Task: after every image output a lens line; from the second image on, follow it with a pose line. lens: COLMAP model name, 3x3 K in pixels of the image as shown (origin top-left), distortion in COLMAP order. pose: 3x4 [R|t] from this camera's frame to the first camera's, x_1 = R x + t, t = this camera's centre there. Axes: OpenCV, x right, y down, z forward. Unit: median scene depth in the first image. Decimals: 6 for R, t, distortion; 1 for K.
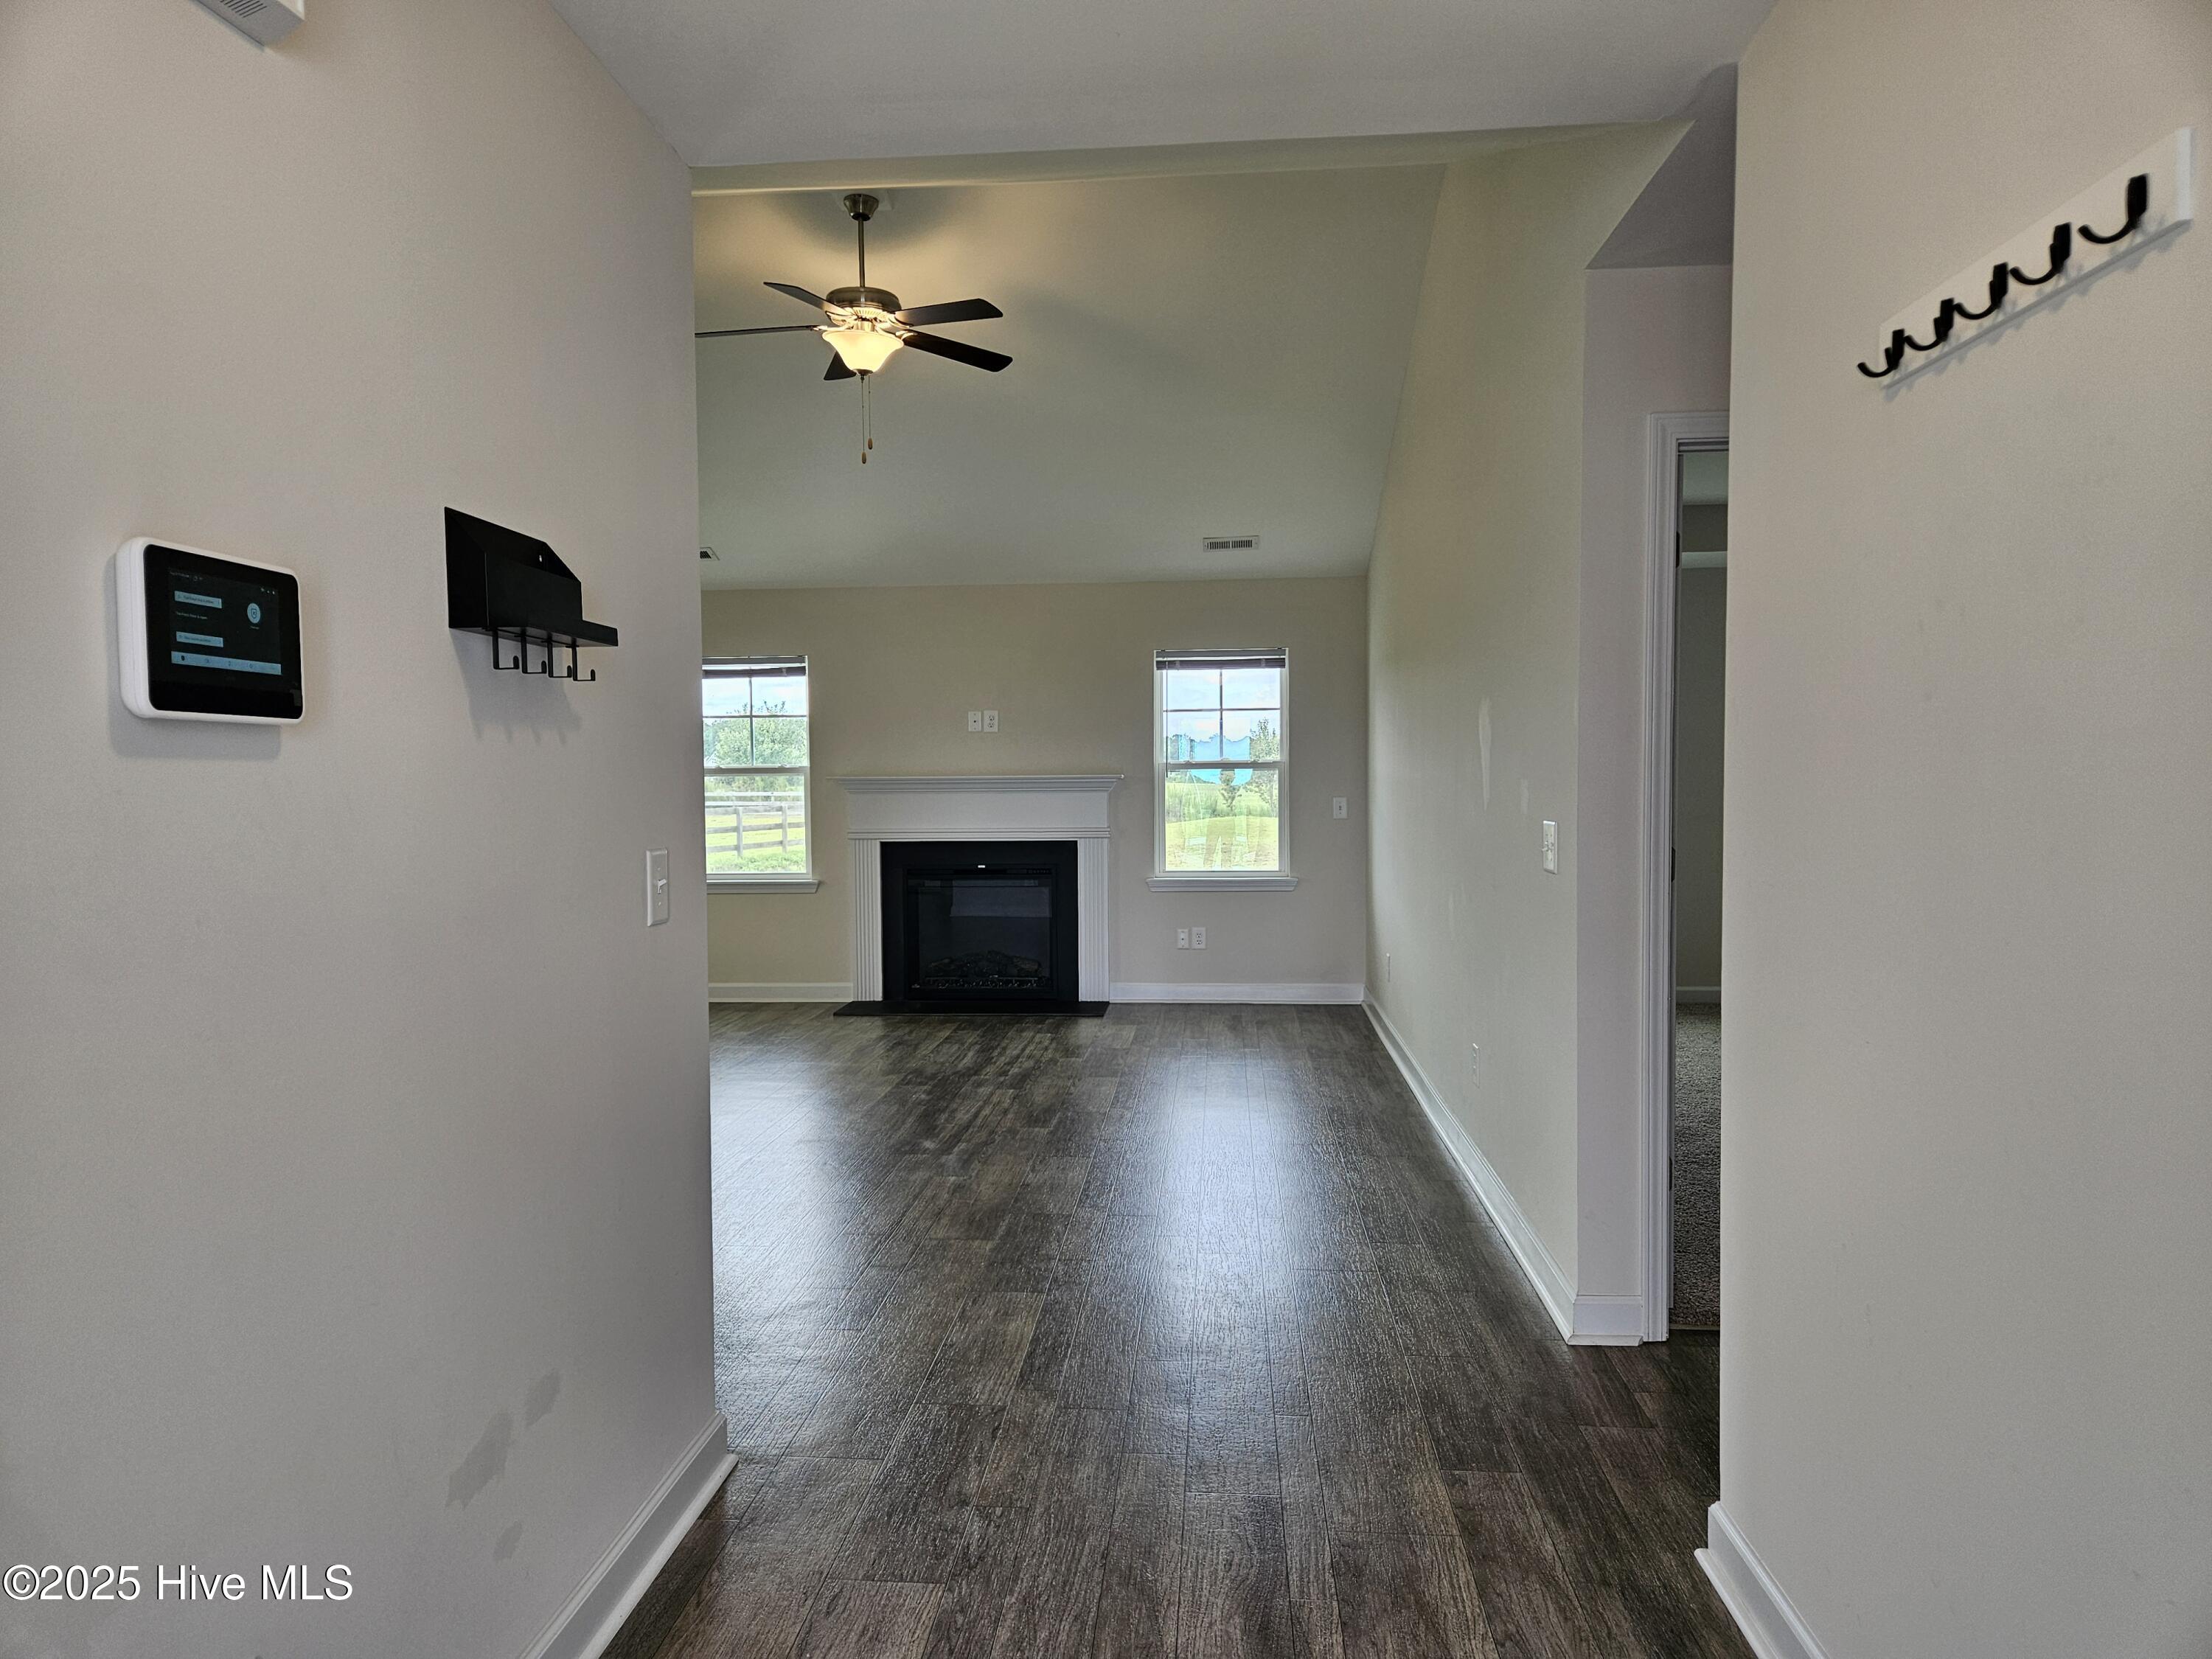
lens RADIAL K [[1442.9, 0, 1094.8], [0, 1442.9, 840.4], [0, 0, 1]] dist [0.006426, 0.000455]
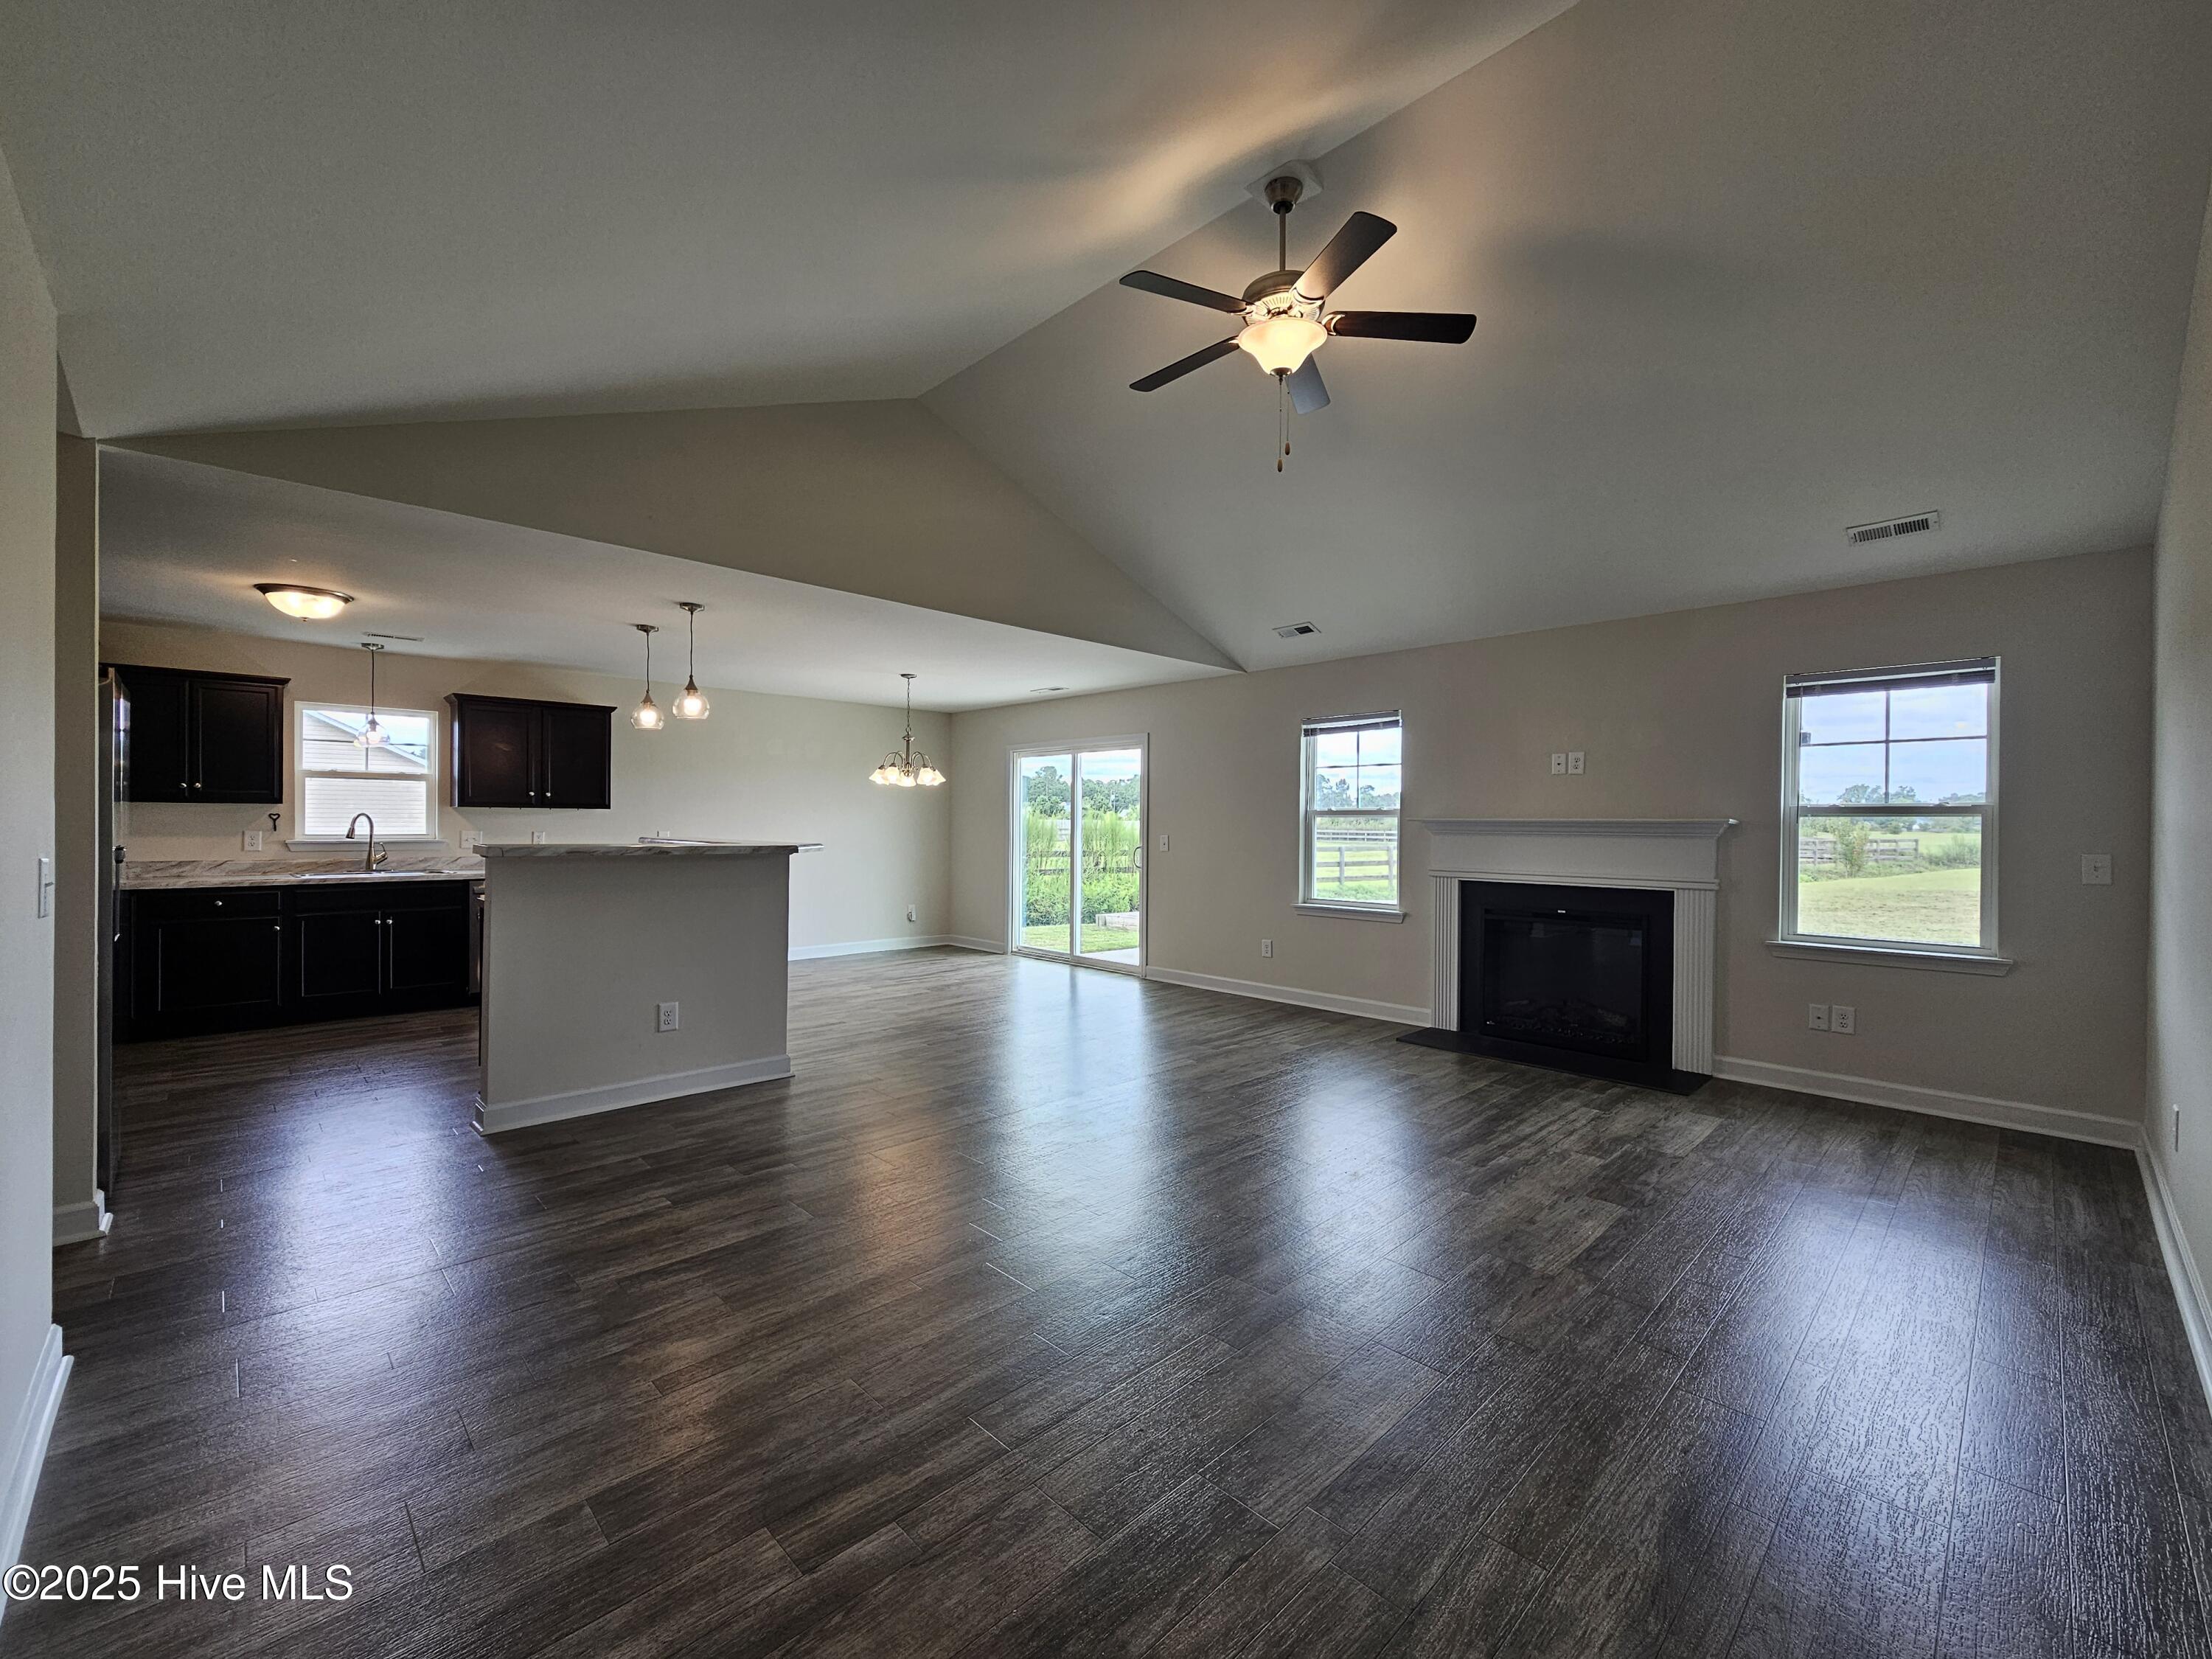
lens RADIAL K [[919.1, 0, 1099.1], [0, 919.1, 827.4], [0, 0, 1]] dist [-0.001483, 0.000470]
pose [[0.759758, 0.015764, -0.650015, 0.087968], [-0.040546, 0.998909, -0.023166, -0.012059], [0.648941, 0.043956, 0.759568, 0.322950]]
